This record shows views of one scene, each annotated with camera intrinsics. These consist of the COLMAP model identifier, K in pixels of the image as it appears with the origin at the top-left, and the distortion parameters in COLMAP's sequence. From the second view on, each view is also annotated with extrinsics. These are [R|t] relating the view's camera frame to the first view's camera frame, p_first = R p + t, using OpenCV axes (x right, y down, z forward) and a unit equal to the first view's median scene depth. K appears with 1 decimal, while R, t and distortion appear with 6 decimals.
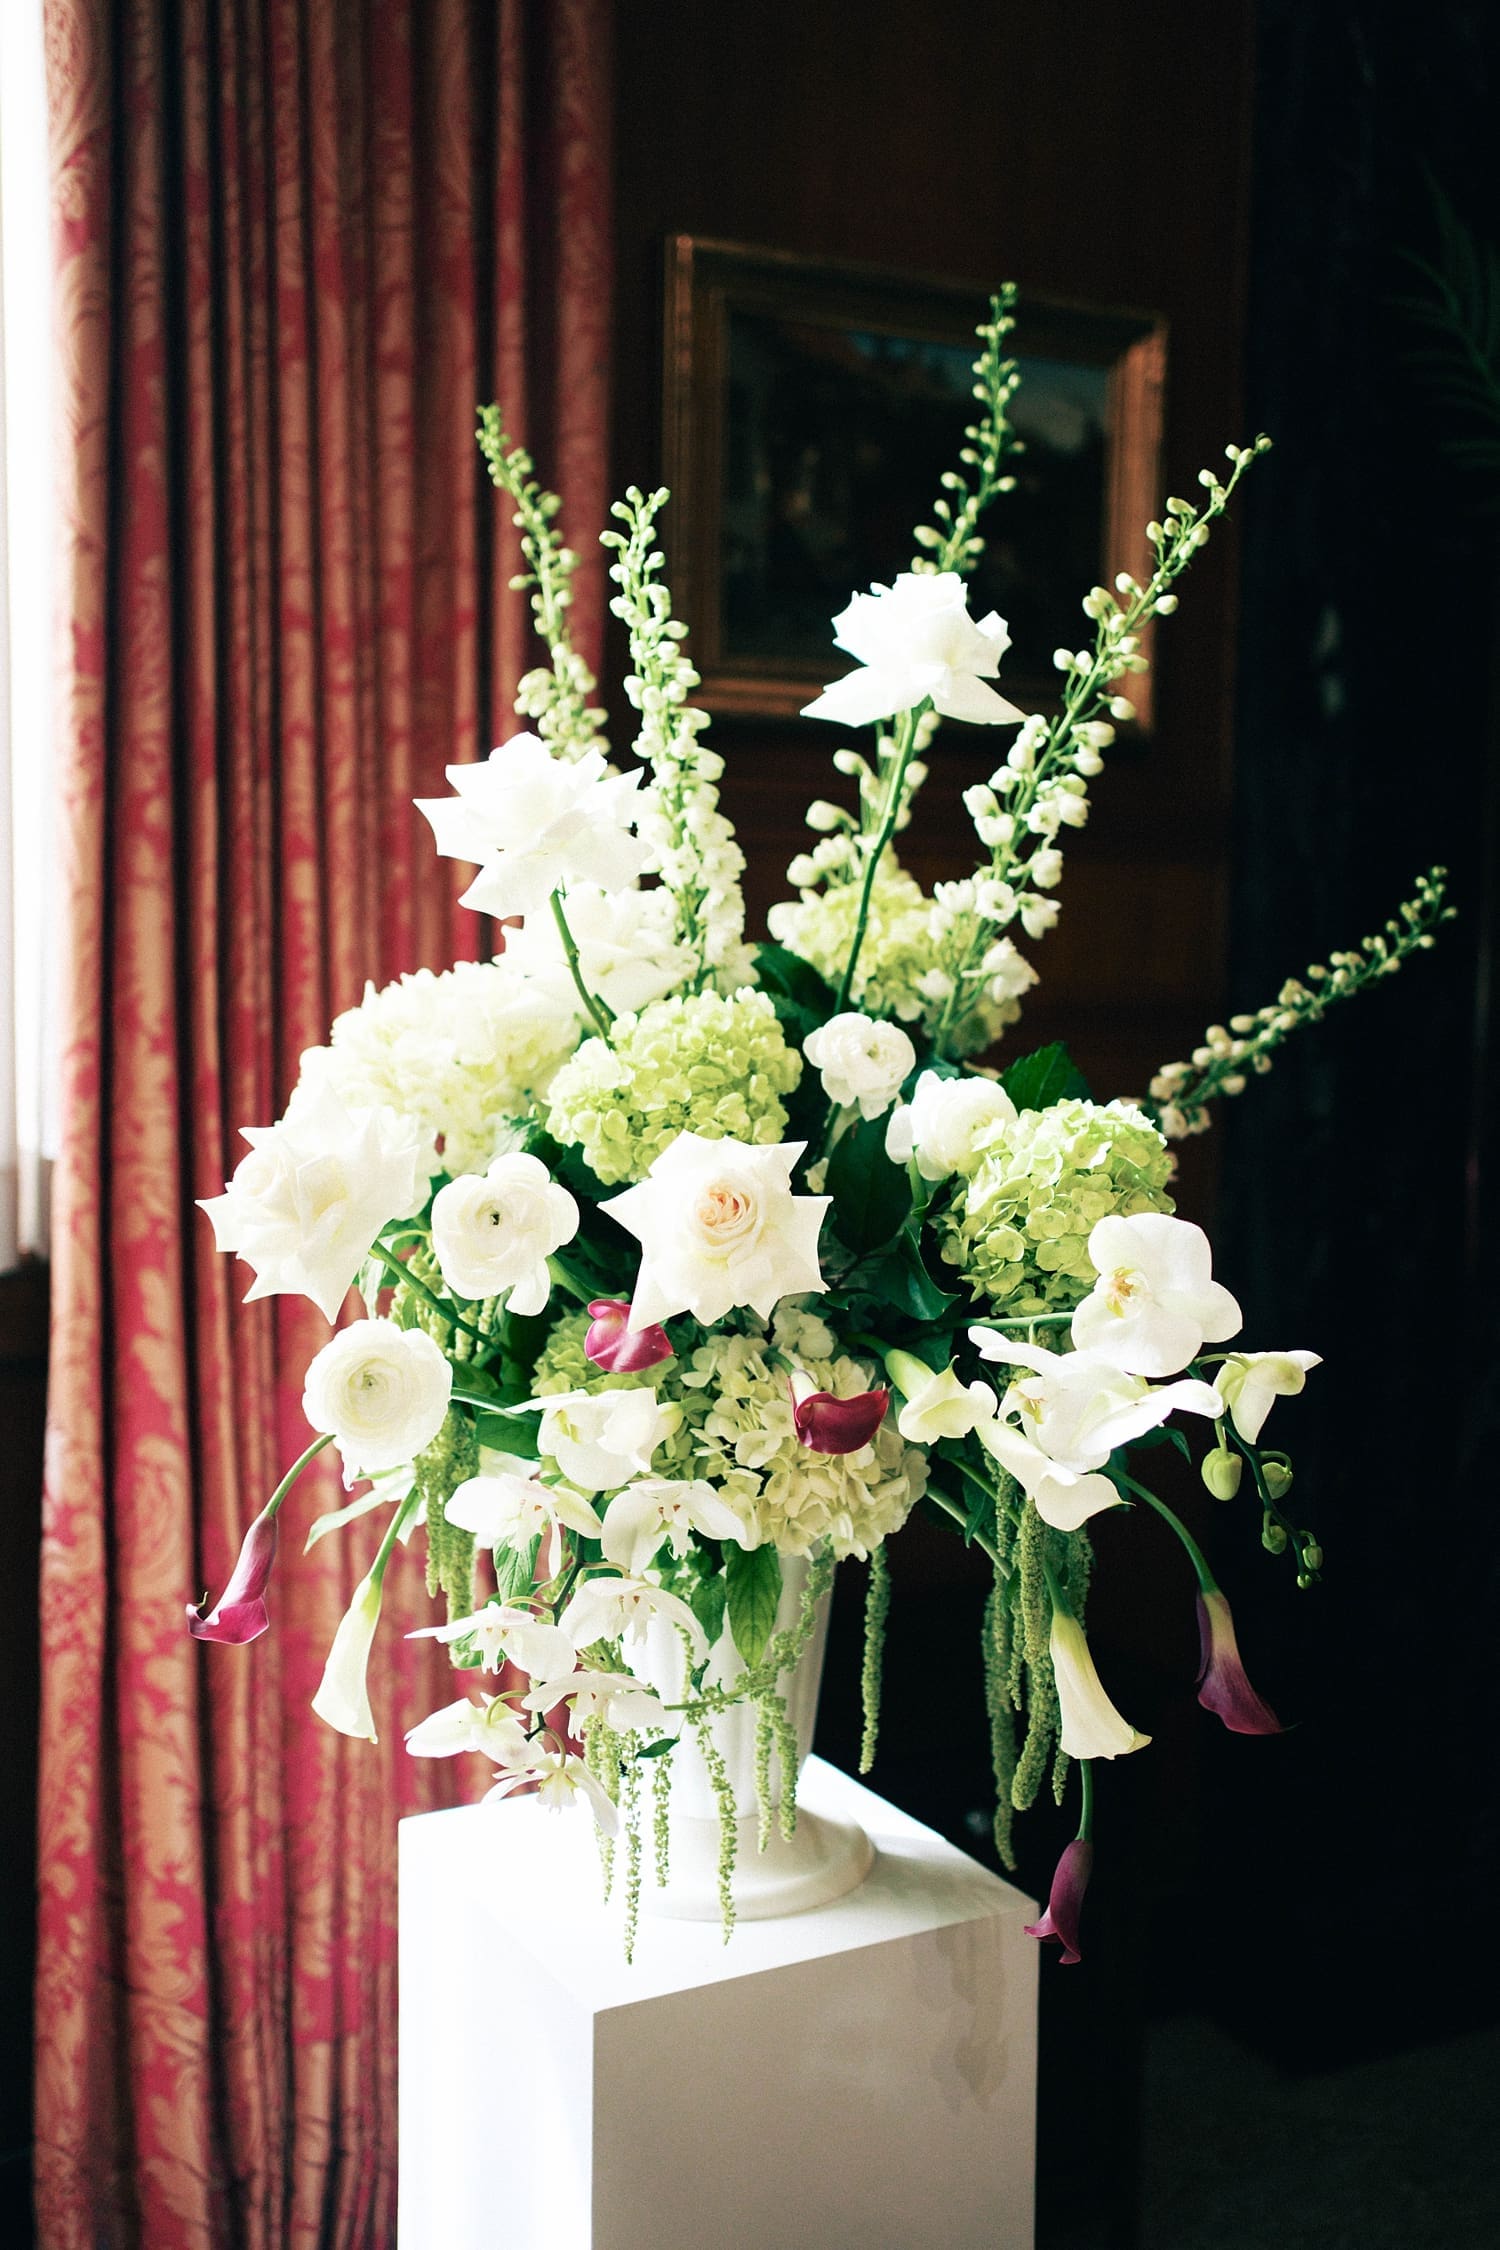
lens RADIAL K [[2301.6, 0, 784.3], [0, 2301.6, 1104.2], [0, 0, 1]] dist [-0.002149, 0.104137]
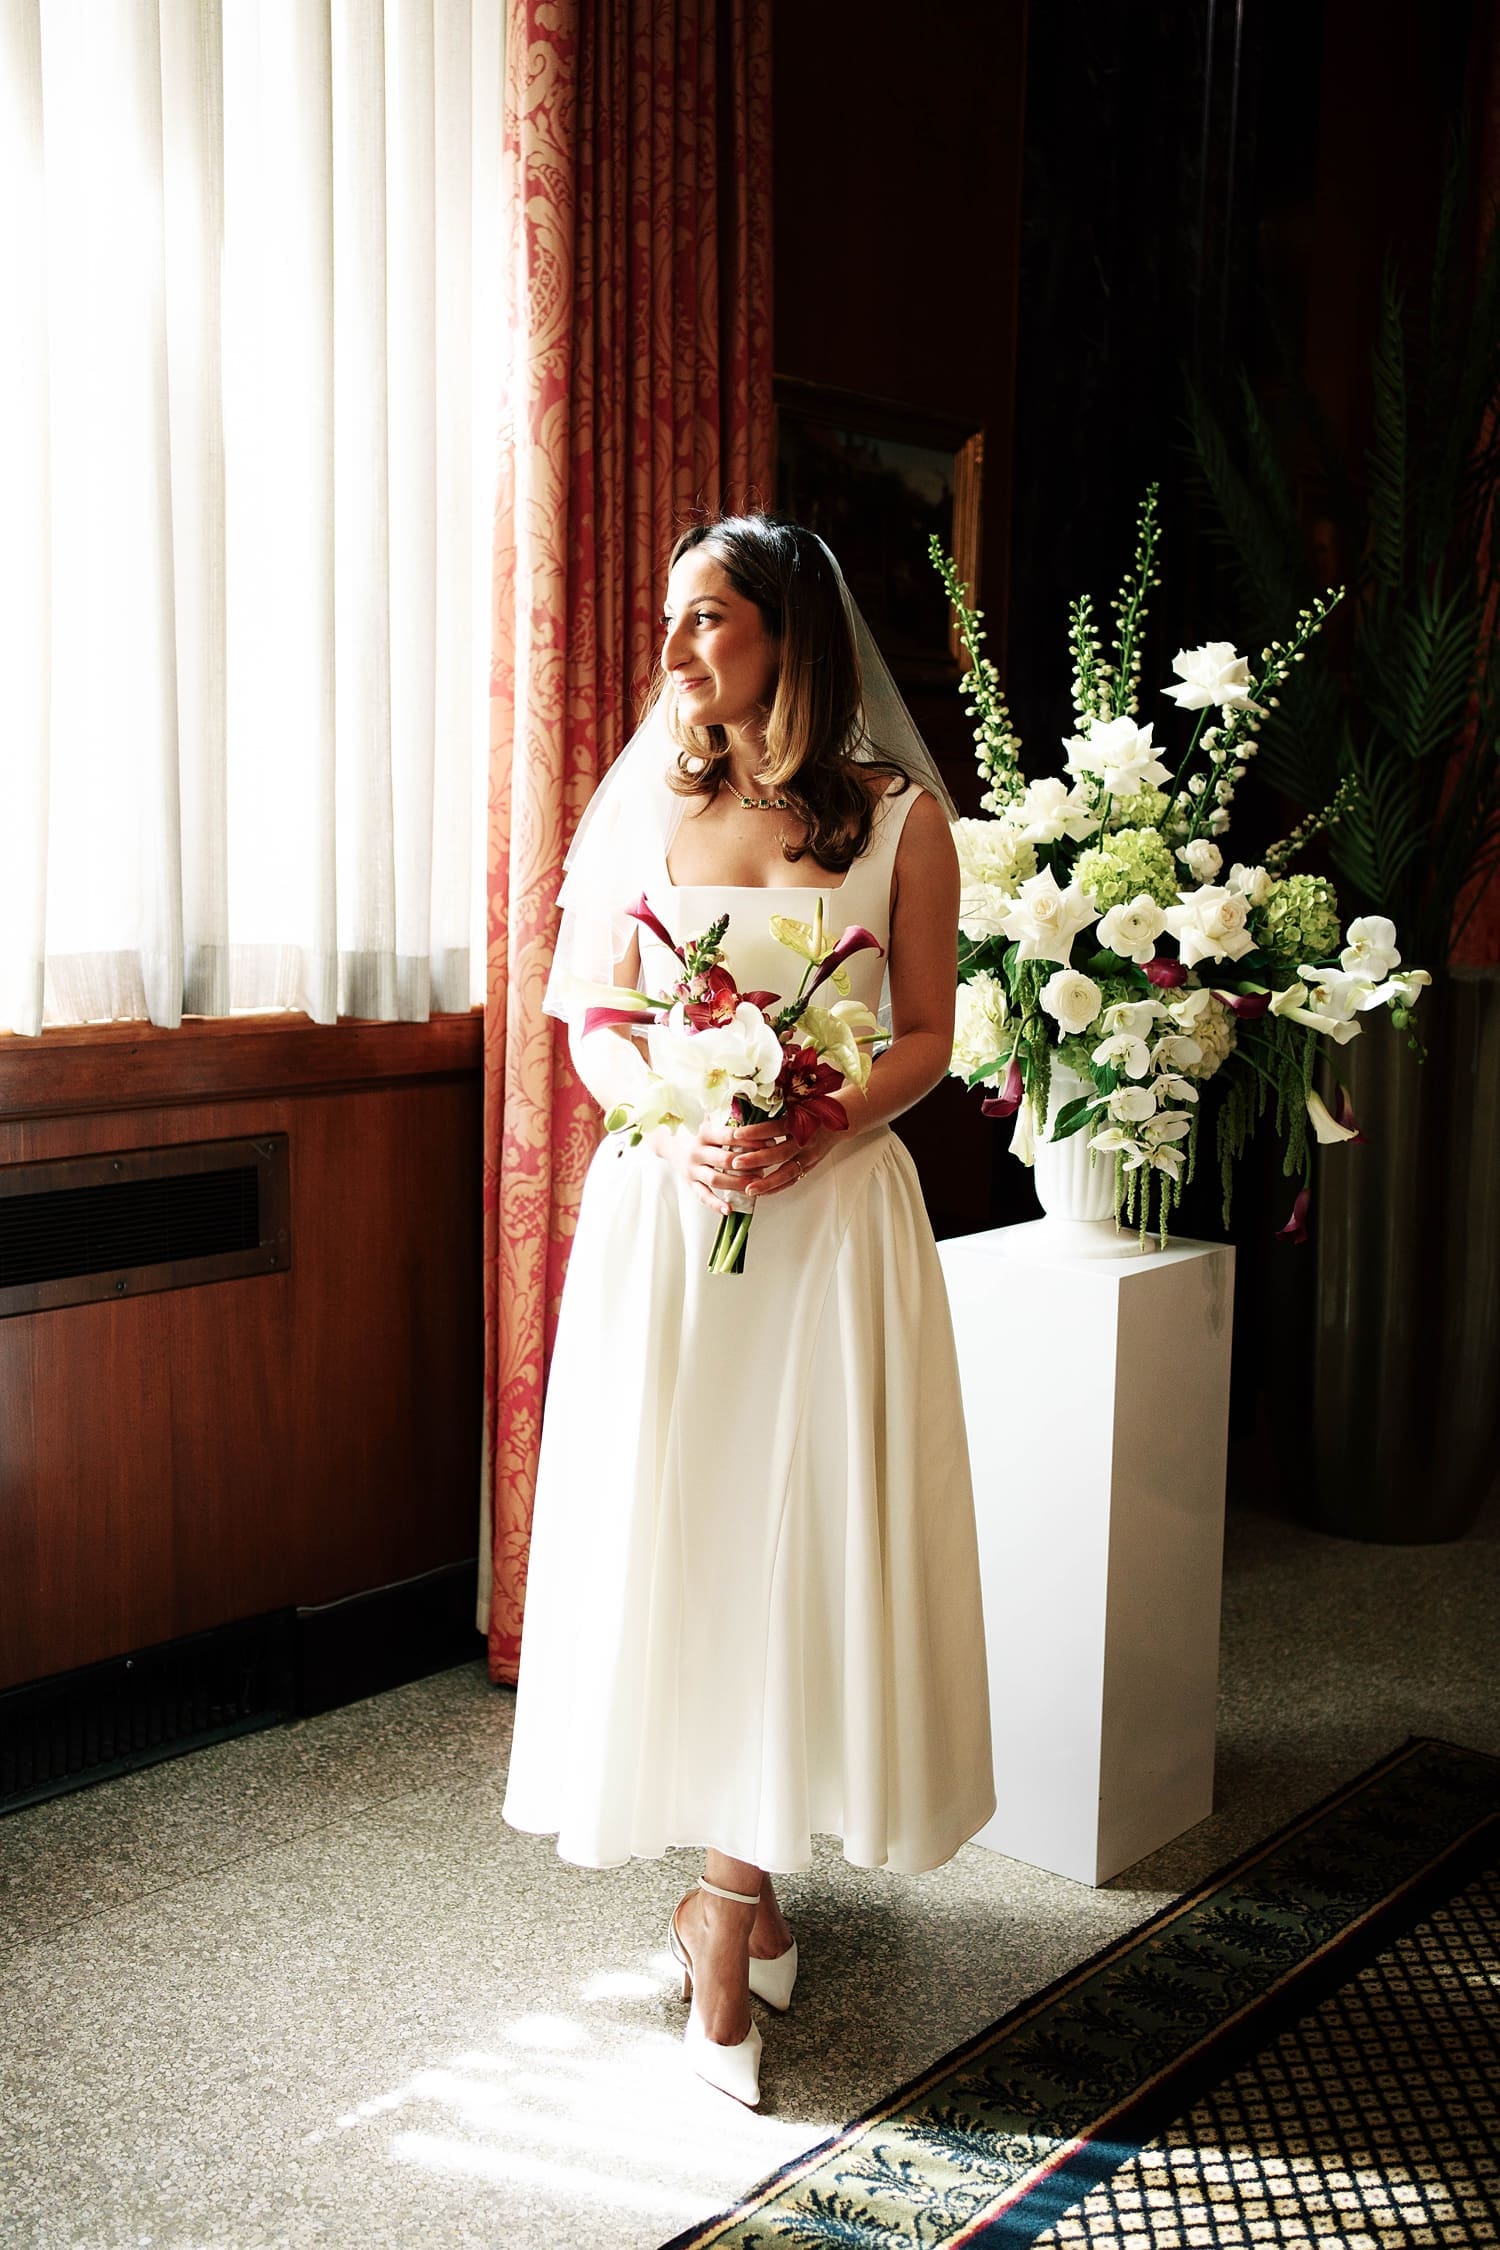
lens RADIAL K [[2340.1, 0, 708.4], [0, 2340.1, 1097.0], [0, 0, 1]] dist [0.021879, 0.011585]
pose [[0.937133, -0.040140, 0.346657, -0.795736], [0.023935, 0.998417, 0.050904, 0.054287], [-0.348152, -0.039407, 0.936610, -0.643539]]
